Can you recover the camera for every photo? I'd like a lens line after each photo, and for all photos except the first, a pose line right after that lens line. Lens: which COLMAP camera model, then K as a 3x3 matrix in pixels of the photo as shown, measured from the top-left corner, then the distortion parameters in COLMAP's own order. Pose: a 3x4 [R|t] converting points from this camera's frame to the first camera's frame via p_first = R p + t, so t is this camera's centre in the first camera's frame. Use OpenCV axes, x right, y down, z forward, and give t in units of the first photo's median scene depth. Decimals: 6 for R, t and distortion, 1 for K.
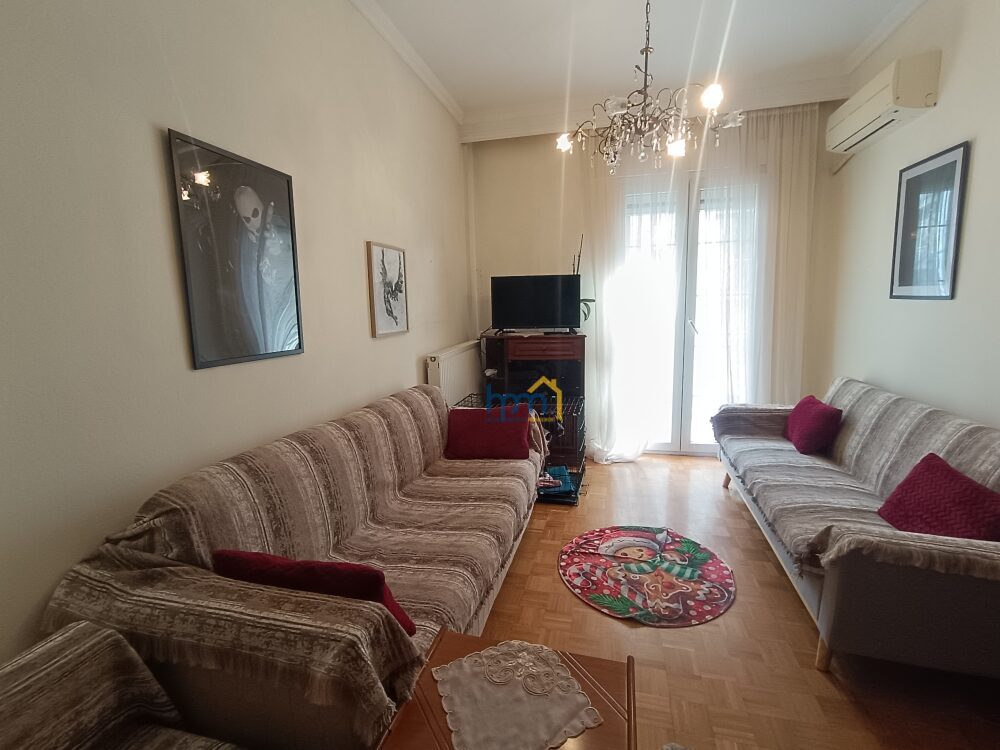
lens RADIAL K [[454.1, 0, 499.3], [0, 454.1, 372.0], [0, 0, 1]] dist [-0.025079, 0.018077]
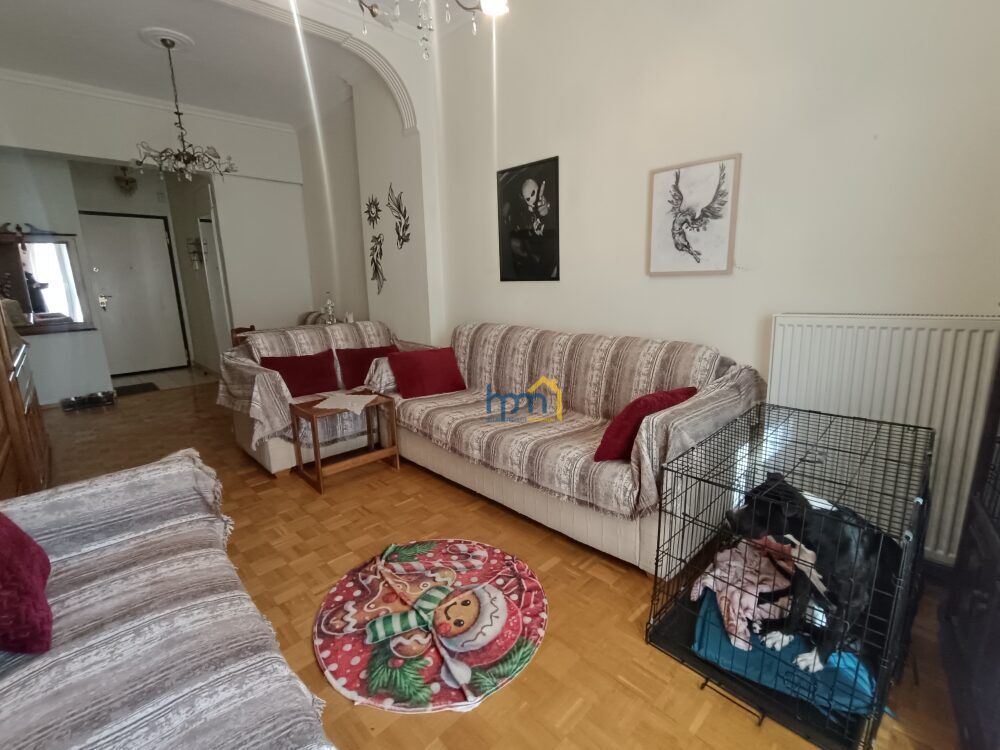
lens RADIAL K [[454.1, 0, 499.3], [0, 454.1, 372.0], [0, 0, 1]] dist [-0.025079, 0.018077]
pose [[-0.519680, 0.209042, -0.828392, 0.765558], [-0.087193, 0.951565, 0.294824, -0.145361], [0.849900, 0.225444, -0.476283, 1.319071]]
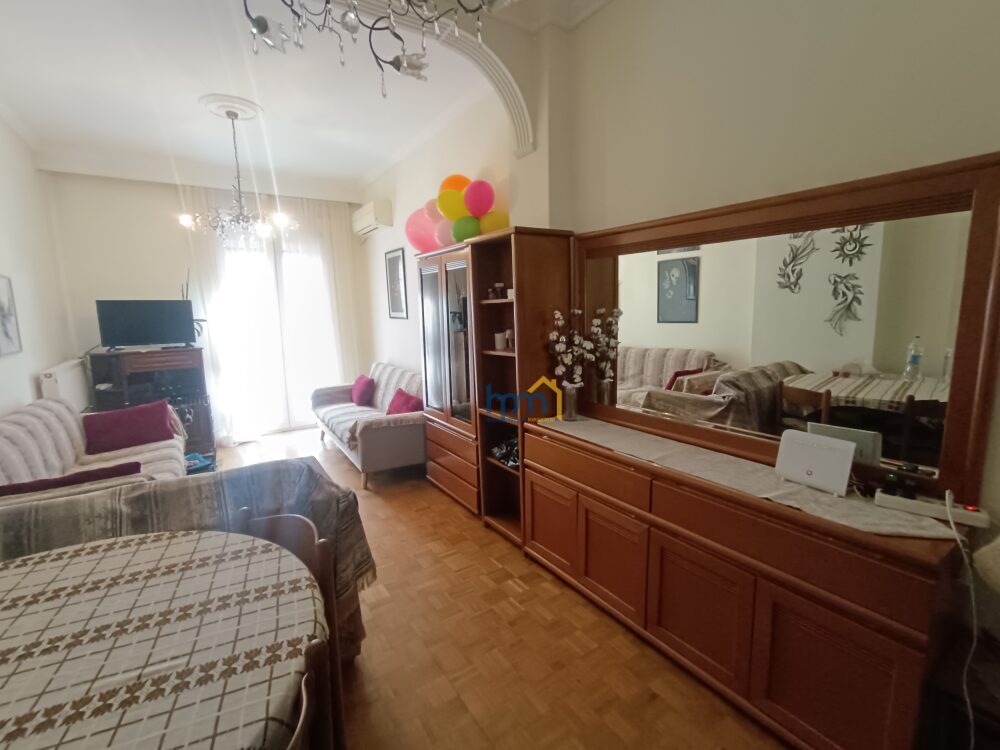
lens RADIAL K [[449.7, 0, 500.9], [0, 449.7, 371.9], [0, 0, 1]] dist [-0.009491, 0.003389]
pose [[0.668932, -0.091904, 0.737620, -0.280473], [0.114531, 0.993221, 0.019885, 0.087753], [-0.734447, 0.071179, 0.674923, -0.705568]]
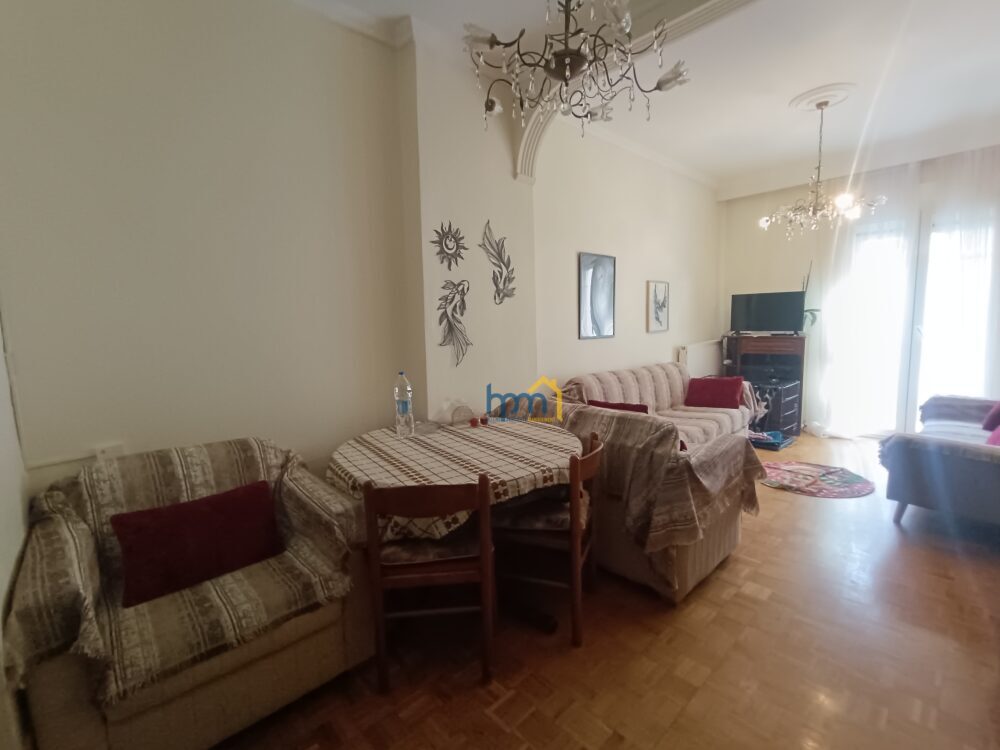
lens RADIAL K [[449.7, 0, 500.9], [0, 449.7, 371.9], [0, 0, 1]] dist [-0.009491, 0.003389]
pose [[0.841947, 0.062519, -0.535926, 0.223705], [-0.072571, 0.997361, 0.002338, 0.130661], [0.534657, 0.036924, 0.844262, -0.906433]]
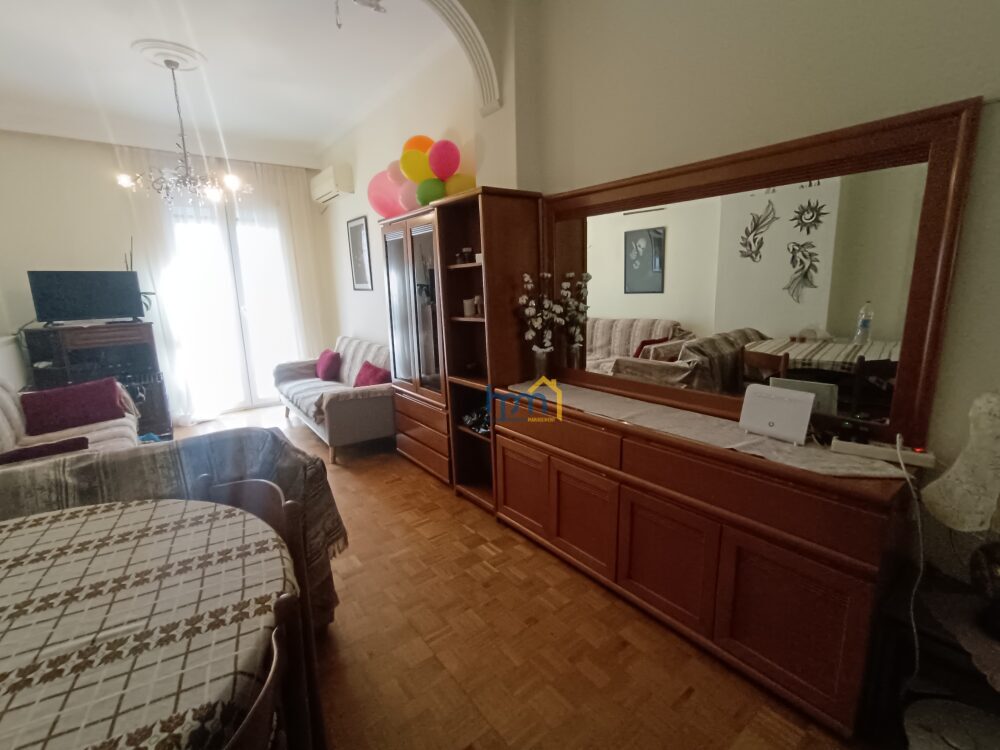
lens RADIAL K [[449.7, 0, 500.9], [0, 449.7, 371.9], [0, 0, 1]] dist [-0.009491, 0.003389]
pose [[0.614246, -0.139821, 0.776628, -0.277036], [0.127819, 0.988810, 0.076927, 0.115319], [-0.778694, 0.052016, 0.625244, -0.694111]]
